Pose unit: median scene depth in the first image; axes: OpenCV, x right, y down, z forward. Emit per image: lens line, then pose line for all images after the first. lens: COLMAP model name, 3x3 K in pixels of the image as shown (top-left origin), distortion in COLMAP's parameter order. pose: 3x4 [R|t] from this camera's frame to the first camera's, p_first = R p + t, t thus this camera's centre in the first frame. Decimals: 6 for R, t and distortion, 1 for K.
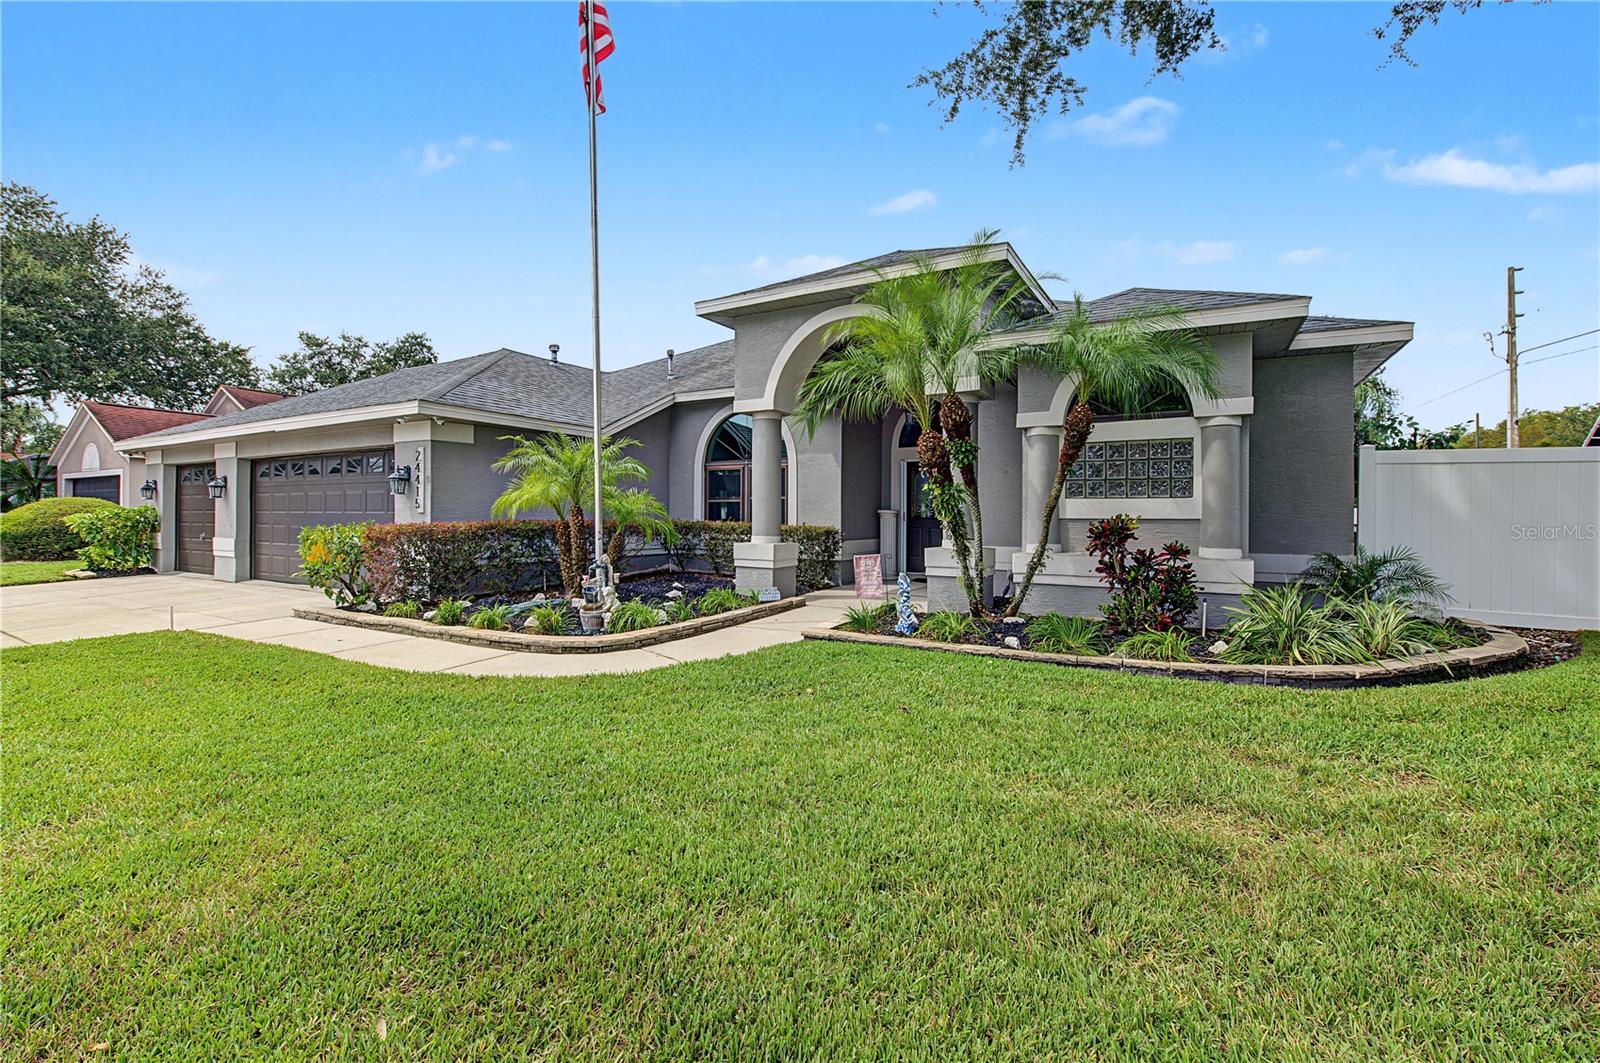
lens RADIAL K [[664.3, 0, 795.6], [0, 664.3, 524.0], [0, 0, 1]] dist [0.003795, -0.004469]
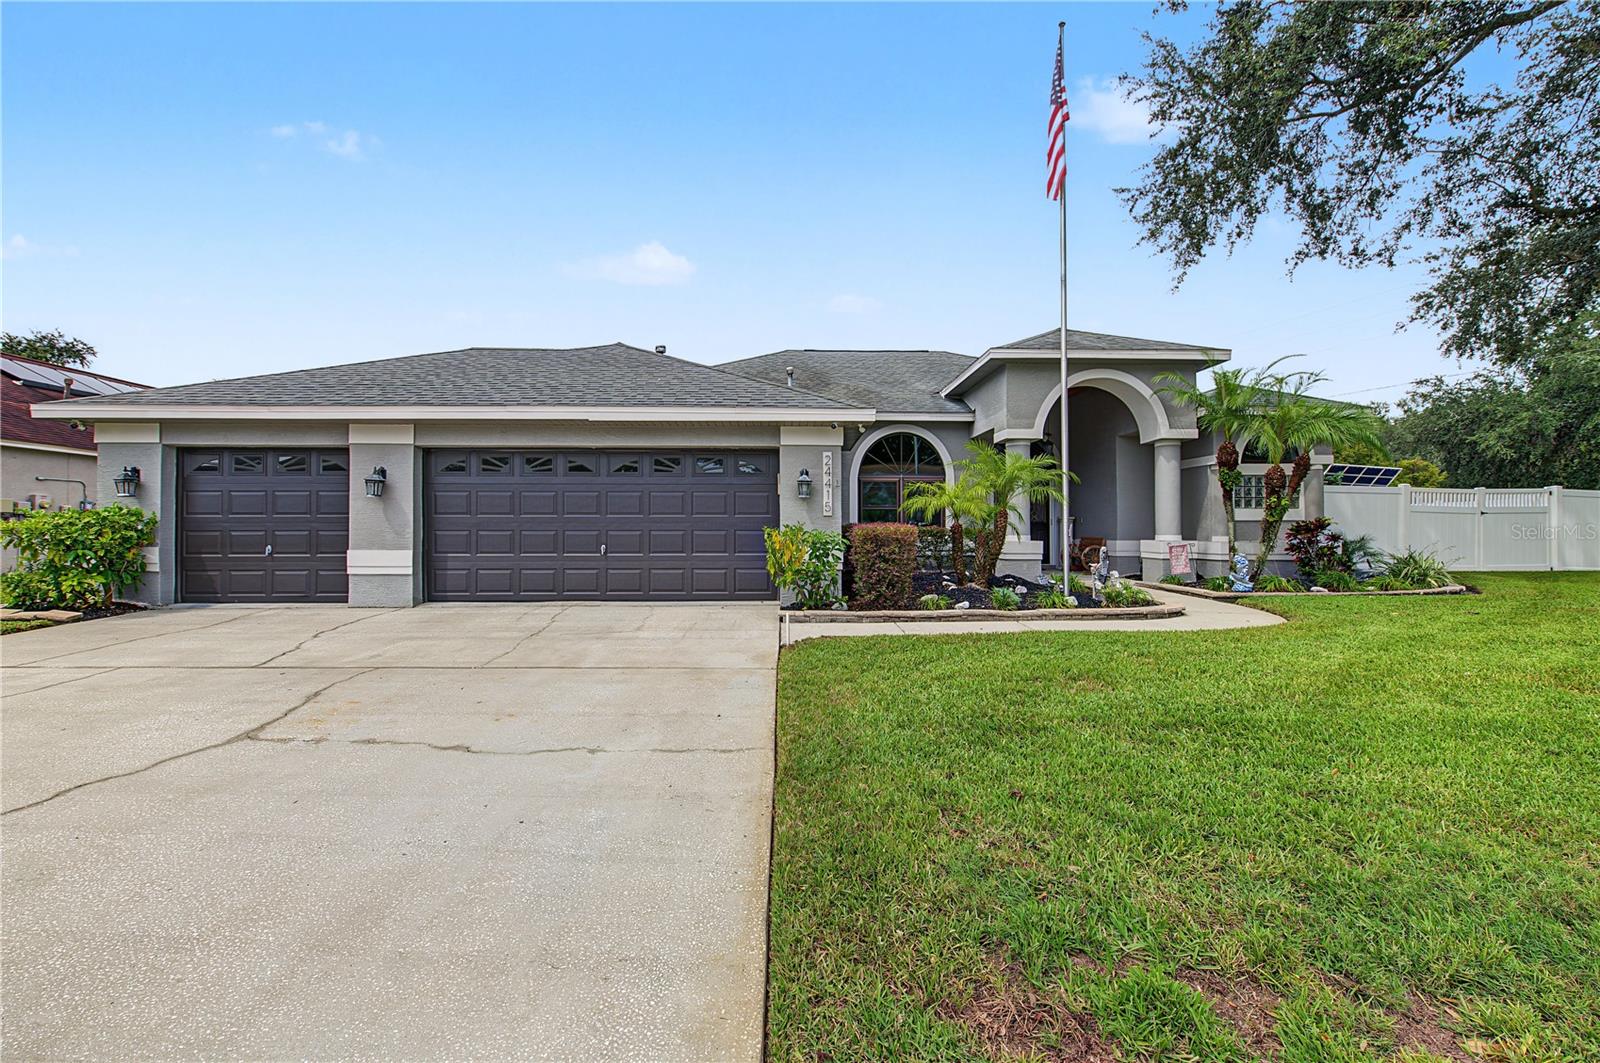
lens RADIAL K [[628.8, 0, 791.3], [0, 628.8, 525.3], [0, 0, 1]] dist [0.000379, 0.000036]
pose [[0.861072, -0.007709, 0.508425, -0.807034], [0.006825, 0.999970, 0.003605, -0.006907], [-0.508437, 0.000366, 0.861099, 0.141261]]
